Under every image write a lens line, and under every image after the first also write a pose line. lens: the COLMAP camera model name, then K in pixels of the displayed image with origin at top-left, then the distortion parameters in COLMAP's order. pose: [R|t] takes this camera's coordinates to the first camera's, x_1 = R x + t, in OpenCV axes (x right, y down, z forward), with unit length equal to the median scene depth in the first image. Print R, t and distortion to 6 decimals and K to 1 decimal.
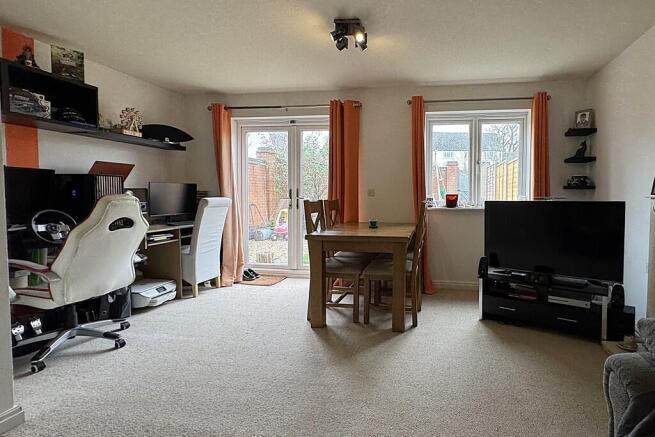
lens RADIAL K [[323.0, 0, 327.7], [0, 323.0, 218.2], [0, 0, 1]] dist [0.005224, -0.000544]
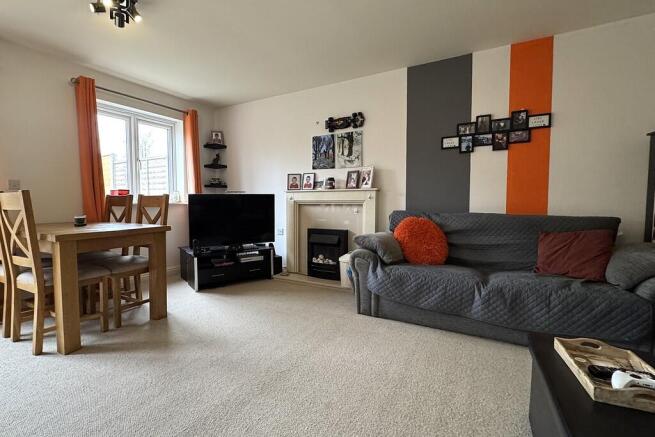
lens RADIAL K [[323.0, 0, 322.2], [0, 323.0, 223.6], [0, 0, 1]] dist [0.005224, -0.000544]
pose [[0.342767, -0.075916, 0.936348, -0.387633], [0.061378, 0.996409, 0.058317, 0.012308], [-0.937413, 0.037482, 0.346196, 0.099084]]
